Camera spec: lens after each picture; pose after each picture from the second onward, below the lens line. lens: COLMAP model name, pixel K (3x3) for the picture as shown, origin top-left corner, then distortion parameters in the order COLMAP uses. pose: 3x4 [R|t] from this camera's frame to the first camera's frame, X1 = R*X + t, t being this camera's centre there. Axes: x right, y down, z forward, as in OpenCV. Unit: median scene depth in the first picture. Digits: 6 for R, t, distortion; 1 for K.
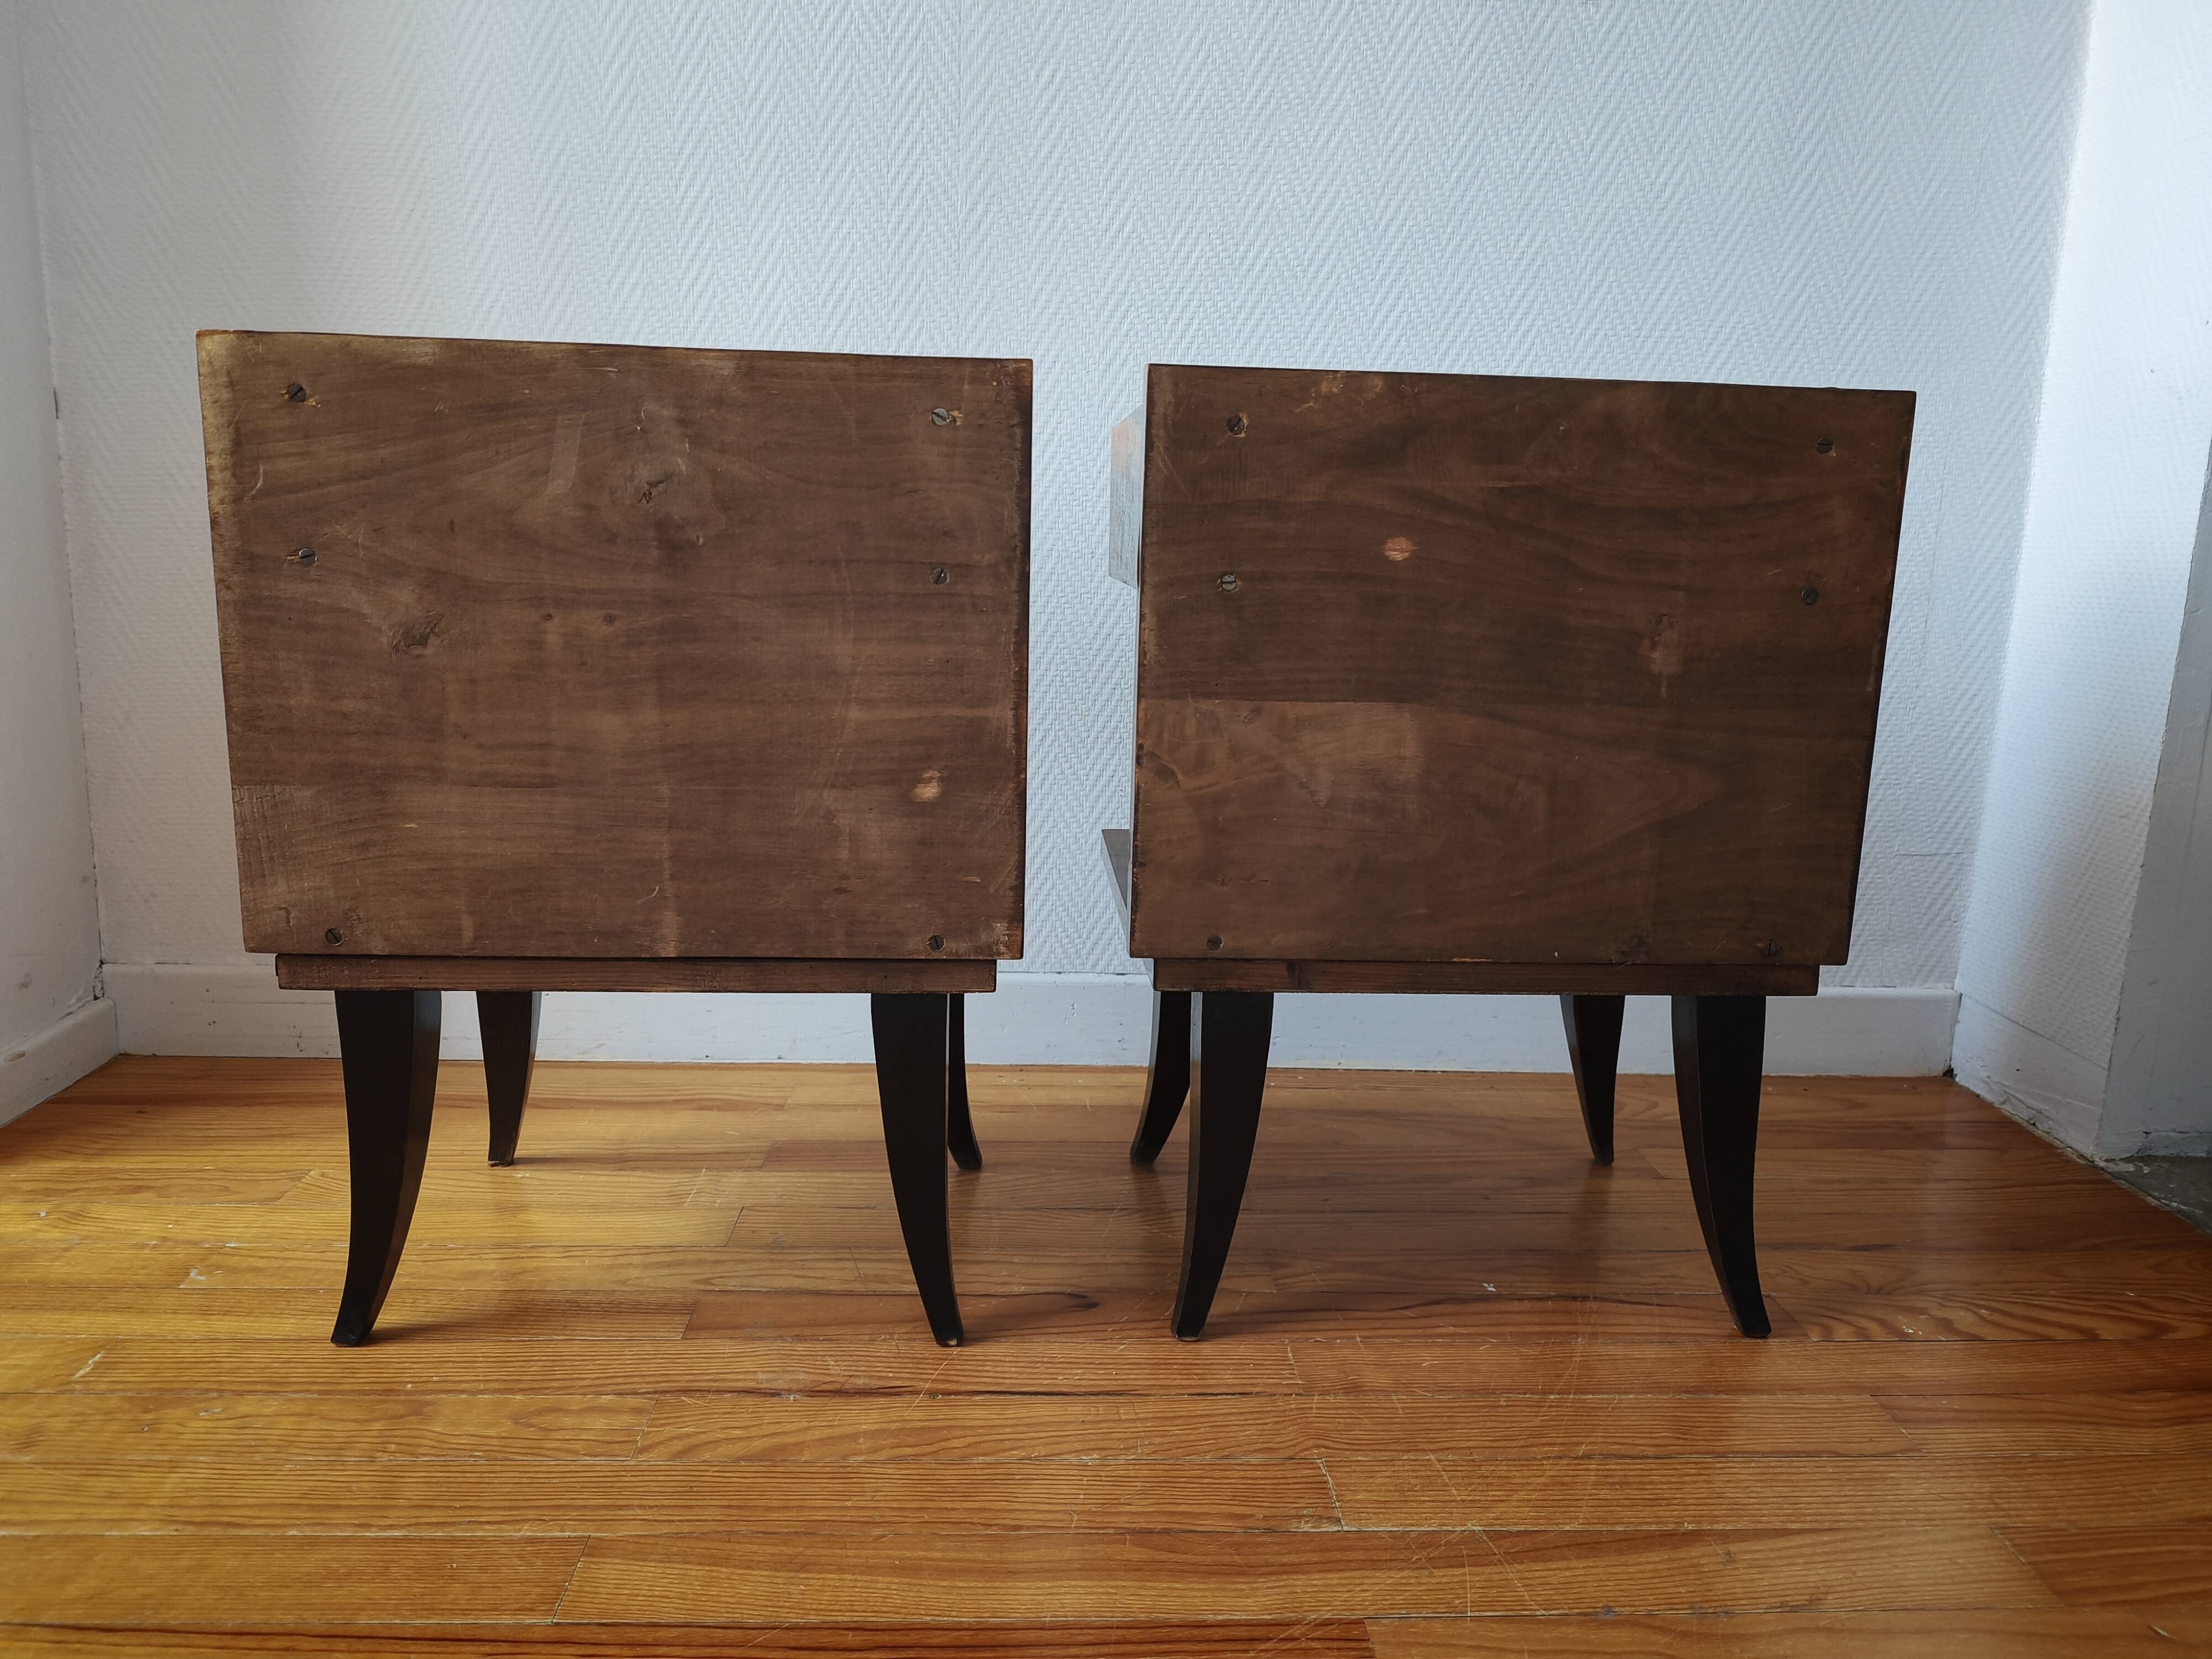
lens RADIAL K [[1546.4, 0, 1113.7], [0, 1546.4, 815.2], [0, 0, 1]] dist [0.001521, -0.018774]
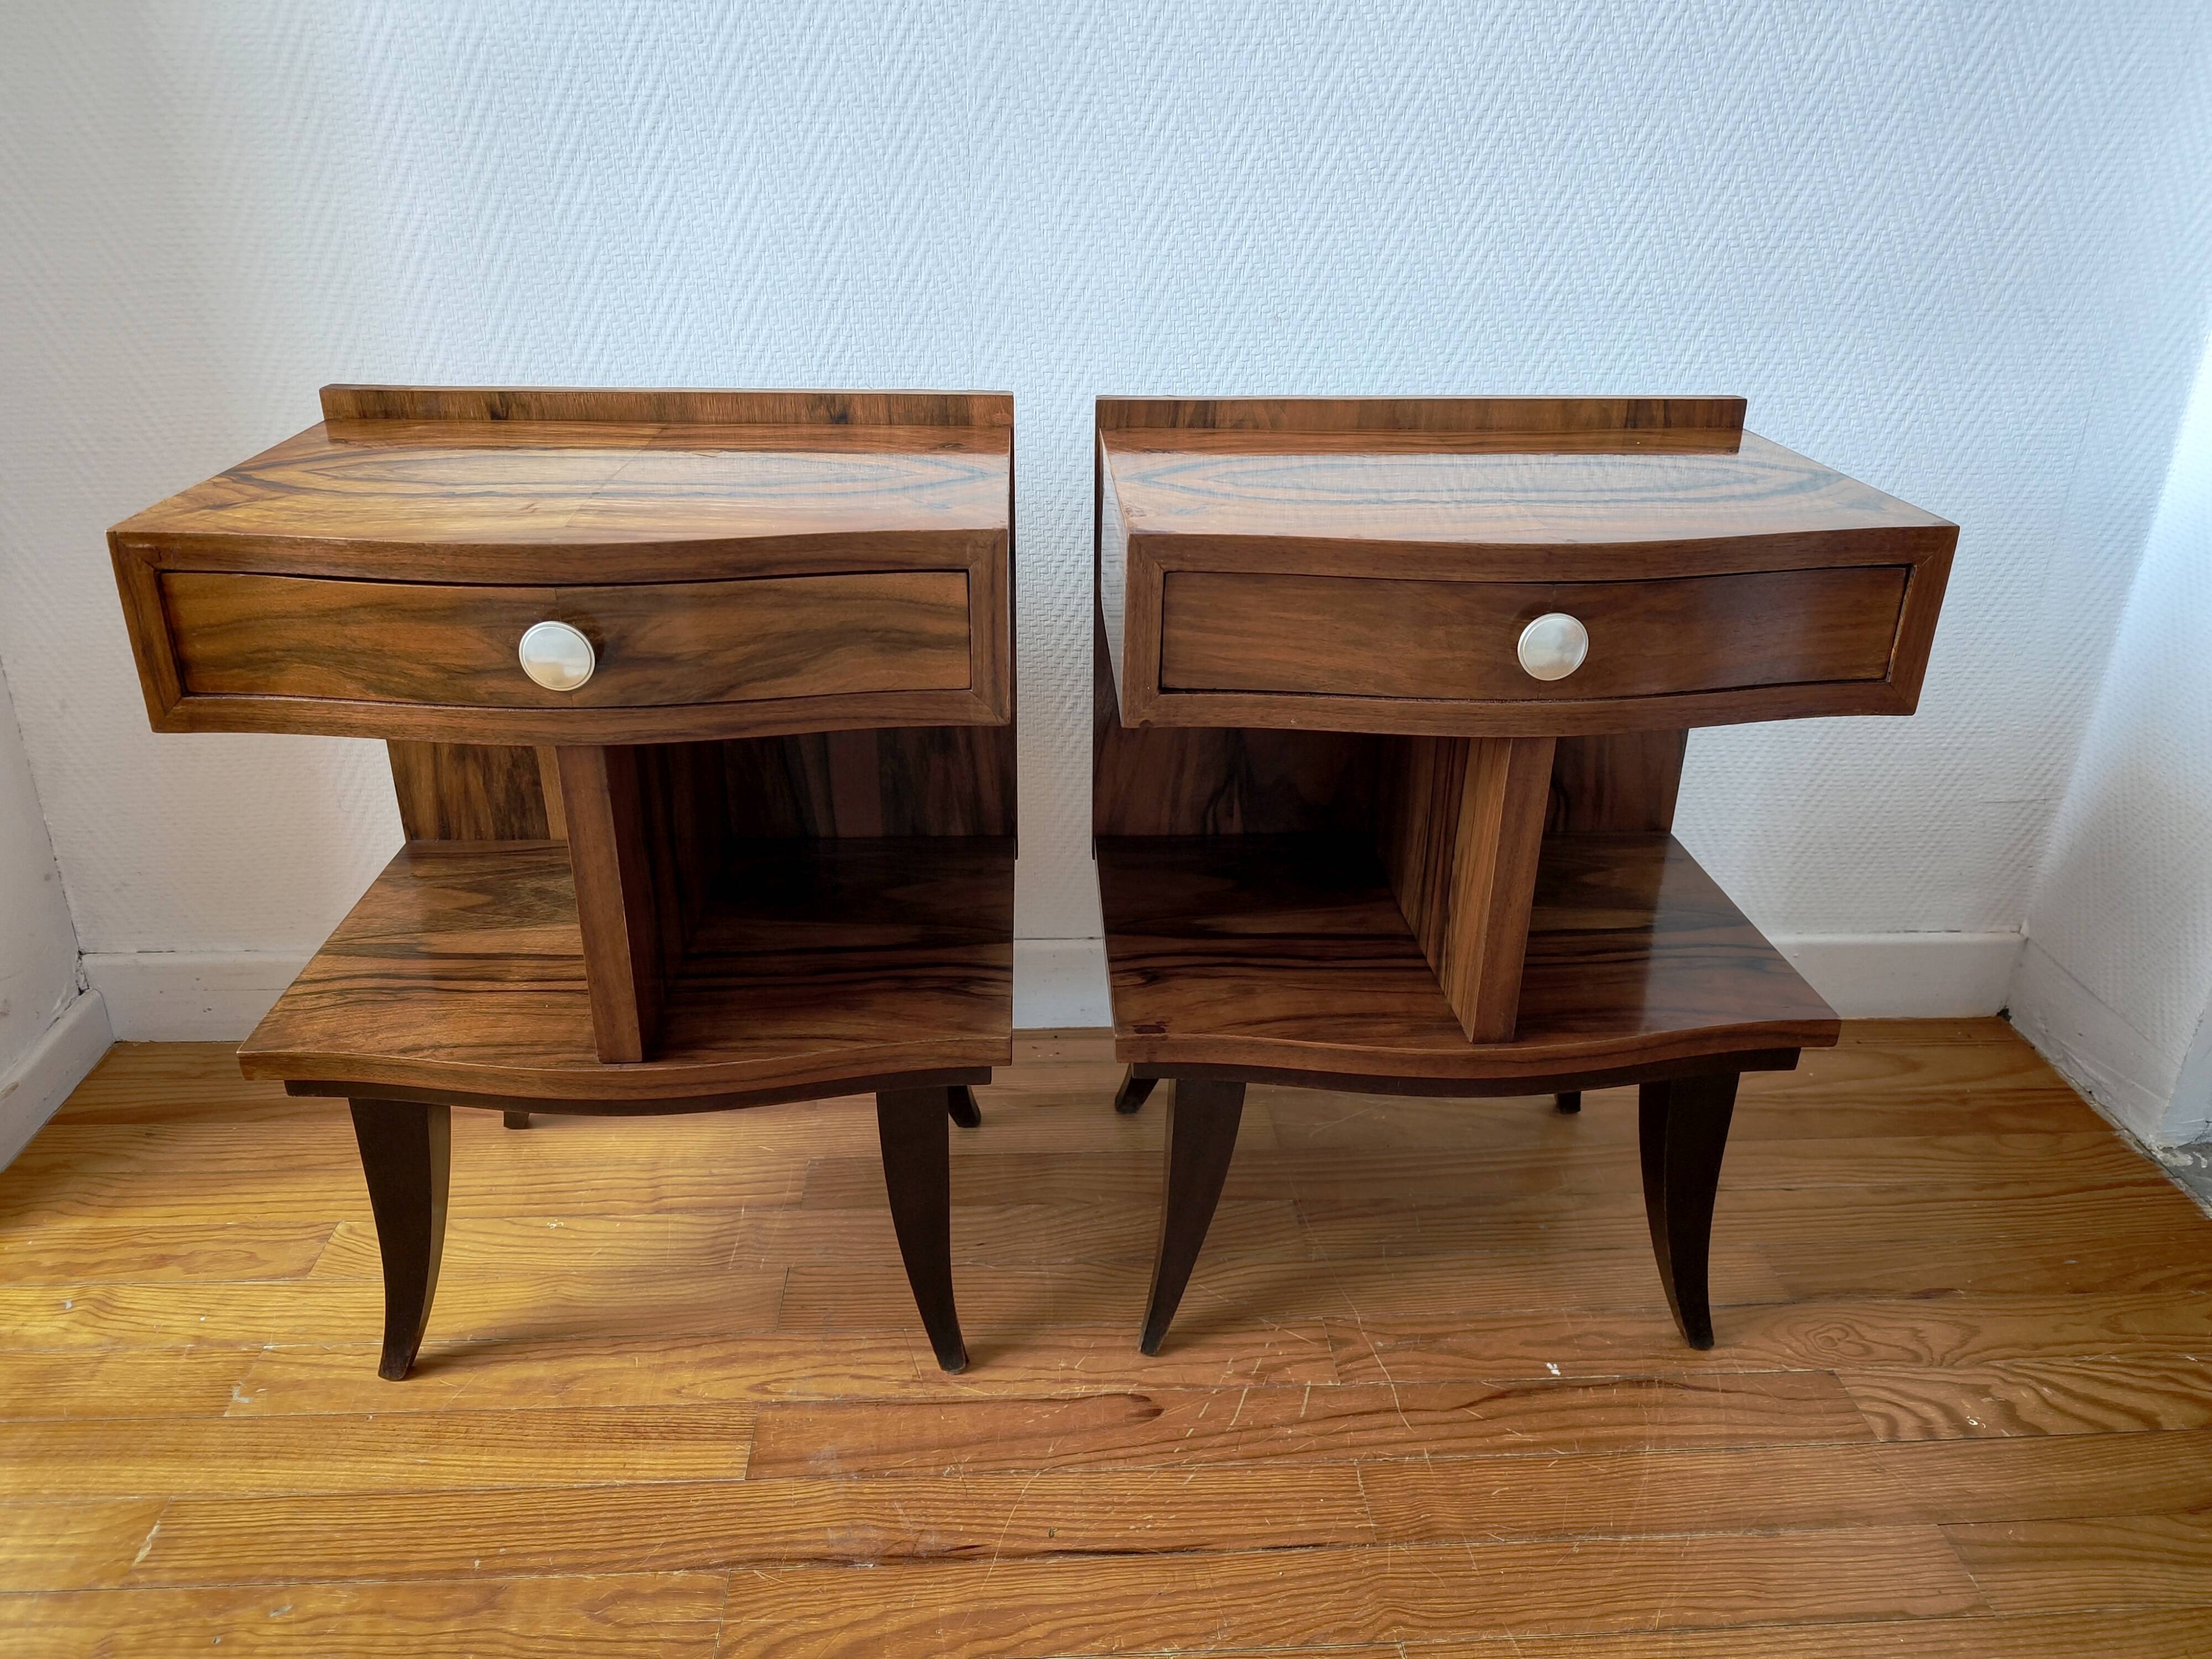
lens RADIAL K [[1546.4, 0, 1111.7], [0, 1546.4, 804.3], [0, 0, 1]] dist [0.001521, -0.018774]
pose [[0.999852, -0.012713, 0.011583, -0.040641], [0.009523, 0.970053, 0.242705, -0.249926], [-0.014321, -0.242559, 0.970031, 0.113403]]
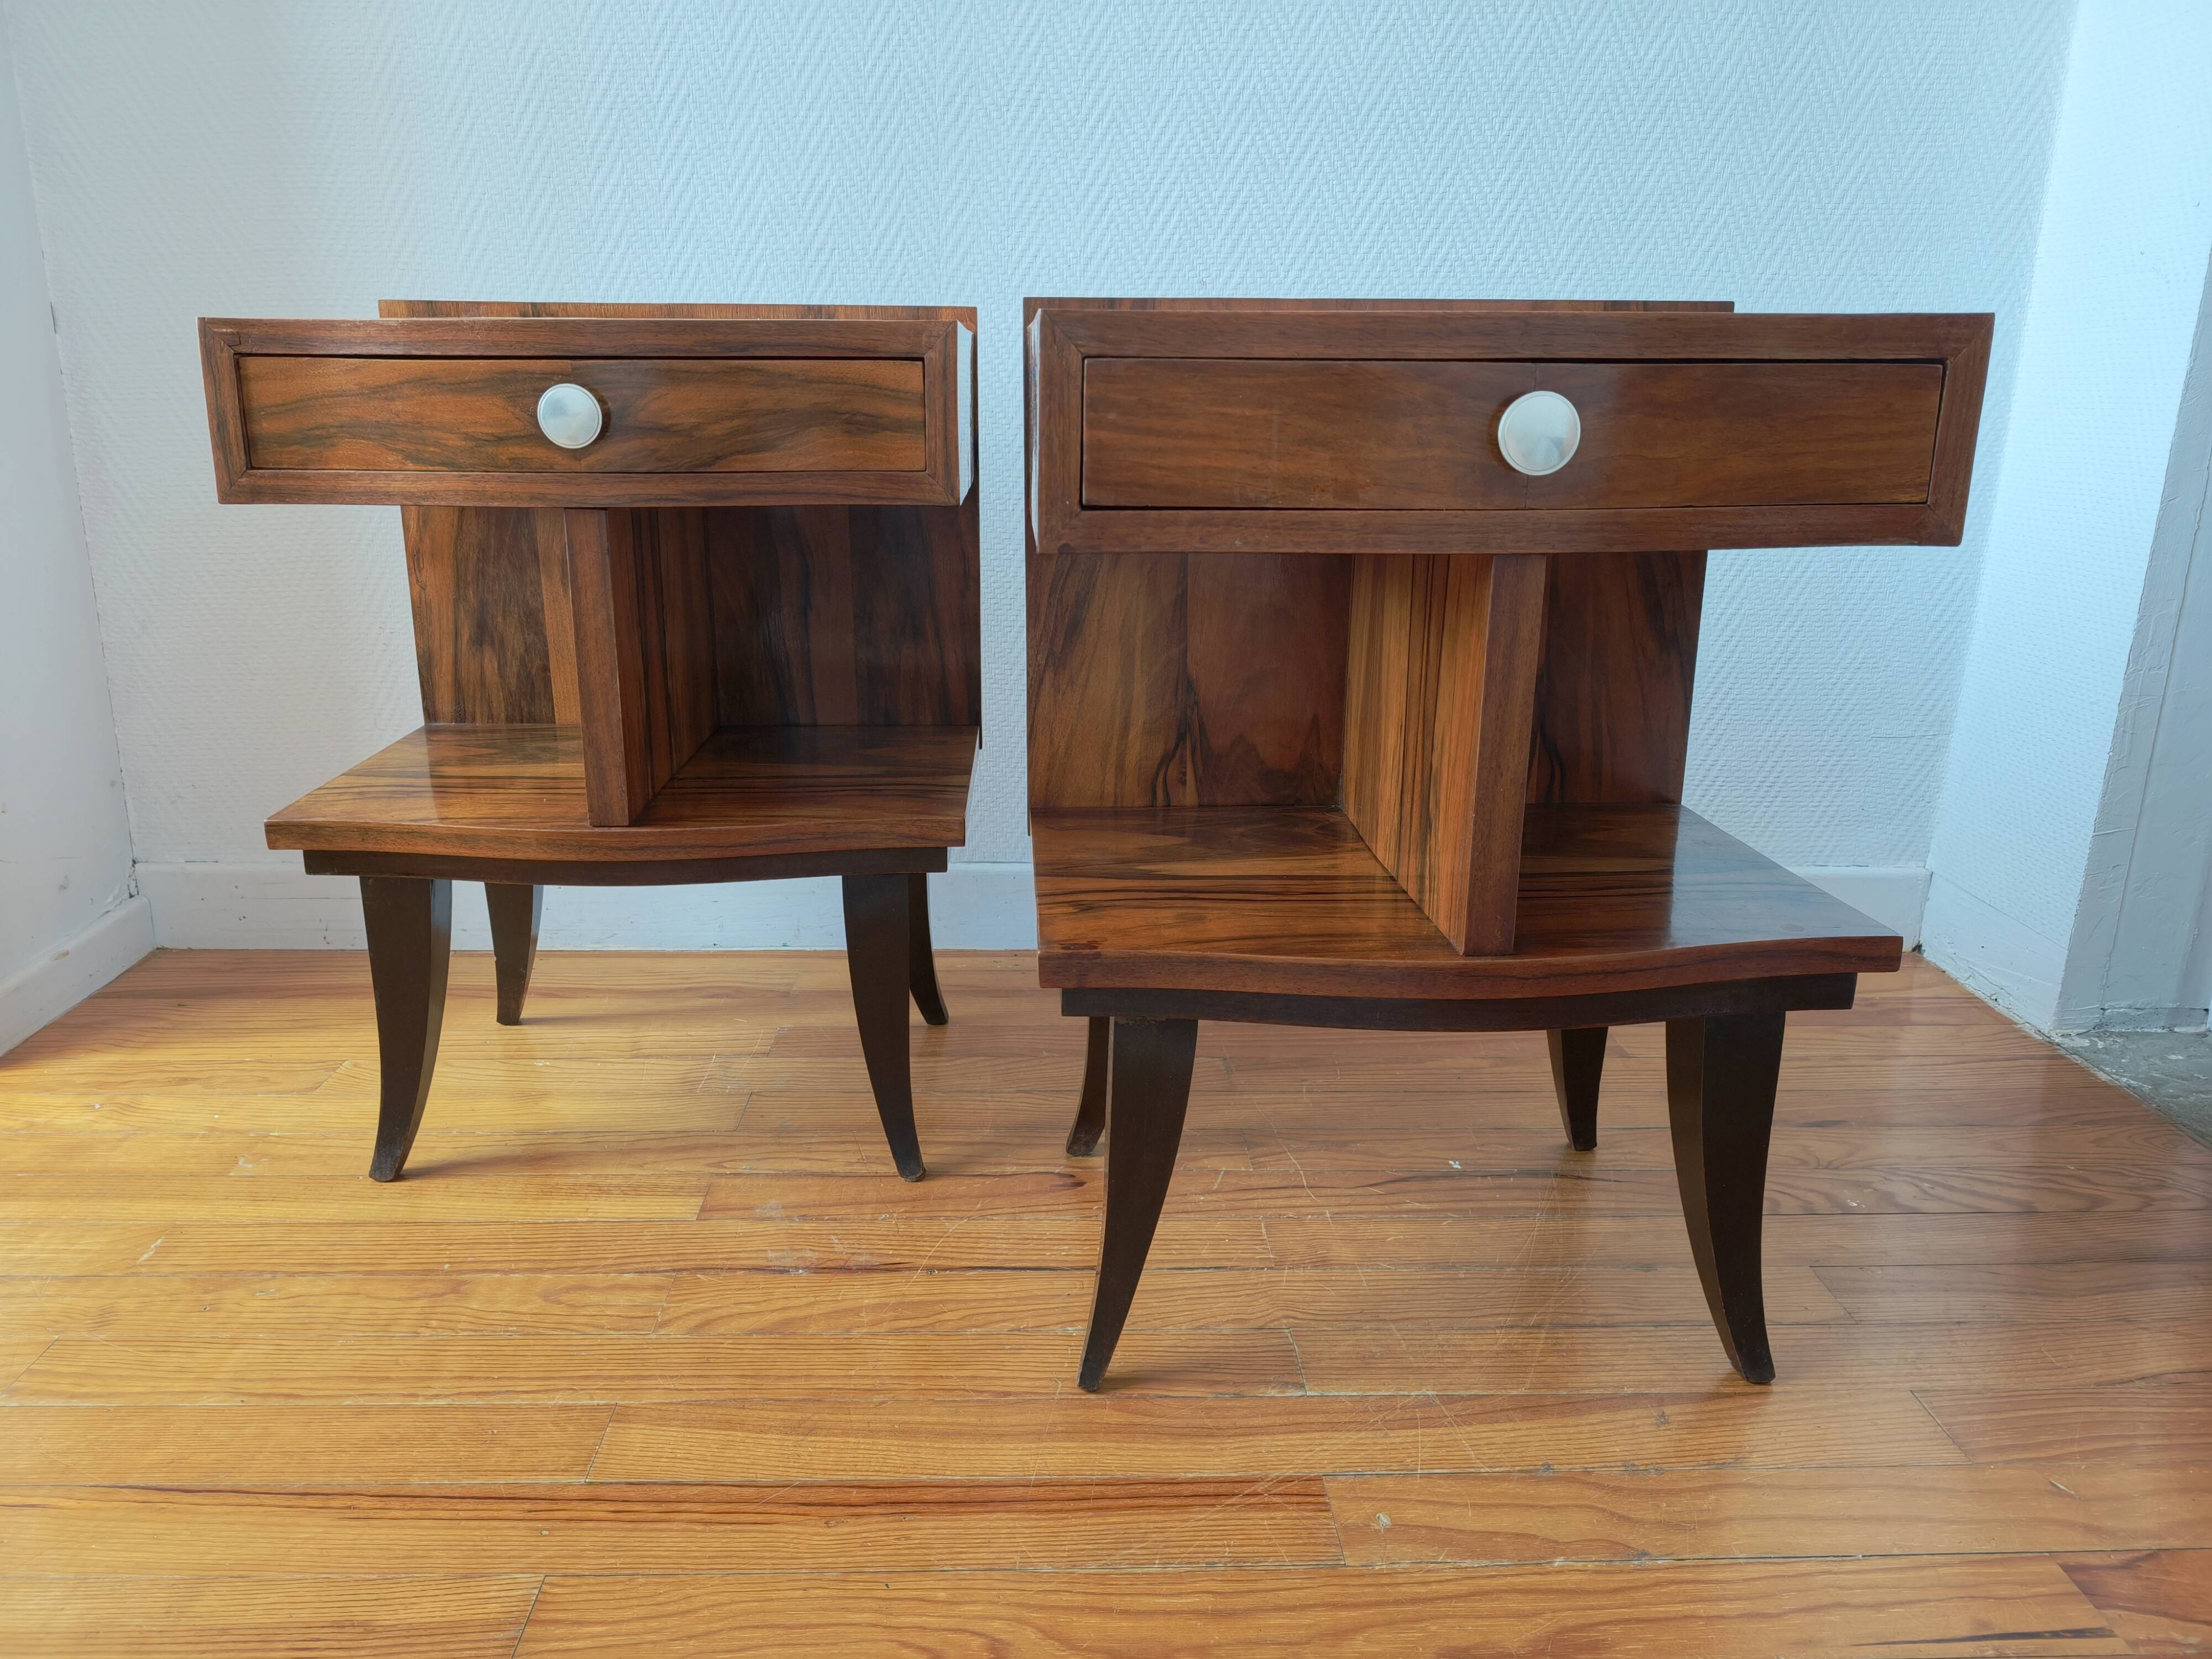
lens RADIAL K [[1546.4, 0, 1092.4], [0, 1546.4, 809.6], [0, 0, 1]] dist [0.001521, -0.018774]
pose [[0.999767, -0.010565, -0.018840, 0.014869], [0.012234, 0.995796, 0.090774, -0.030765], [0.017801, -0.090983, 0.995693, -0.030354]]
